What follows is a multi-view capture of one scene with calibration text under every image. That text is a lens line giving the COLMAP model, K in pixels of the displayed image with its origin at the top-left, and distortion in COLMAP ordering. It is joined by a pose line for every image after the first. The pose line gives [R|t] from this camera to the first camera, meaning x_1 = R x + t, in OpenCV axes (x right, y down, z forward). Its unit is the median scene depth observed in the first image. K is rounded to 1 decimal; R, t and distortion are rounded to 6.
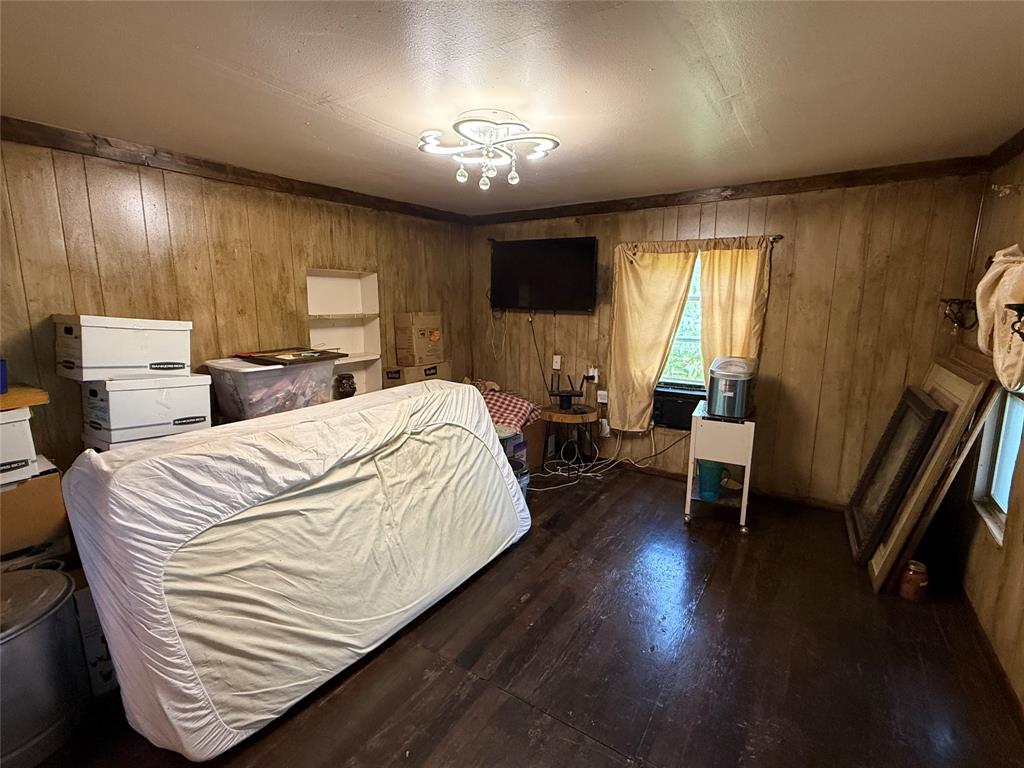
lens RADIAL K [[477.1, 0, 511.7], [0, 477.1, 382.7], [0, 0, 1]] dist [0.002500, -0.003269]
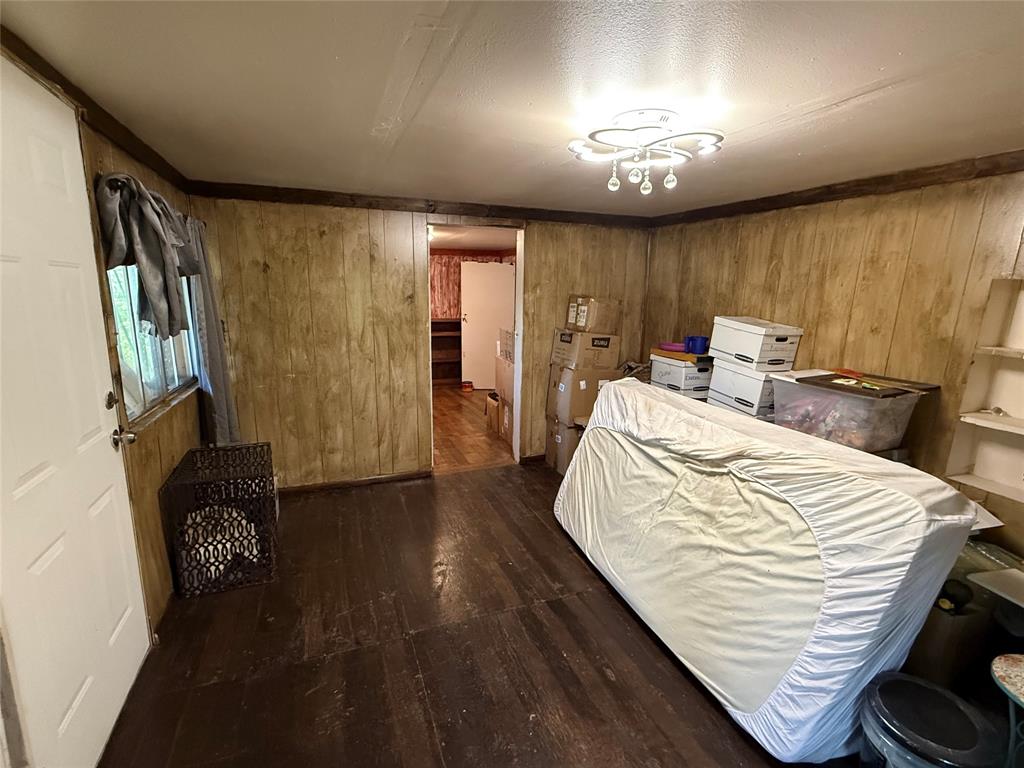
lens RADIAL K [[477.1, 0, 511.6], [0, 477.1, 384.6], [0, 0, 1]] dist [0.002500, -0.003269]
pose [[-0.585014, 0.146116, -0.797752, 0.672073], [-0.177198, 0.936844, 0.301536, -0.227002], [0.791429, 0.317763, -0.522176, 1.065891]]
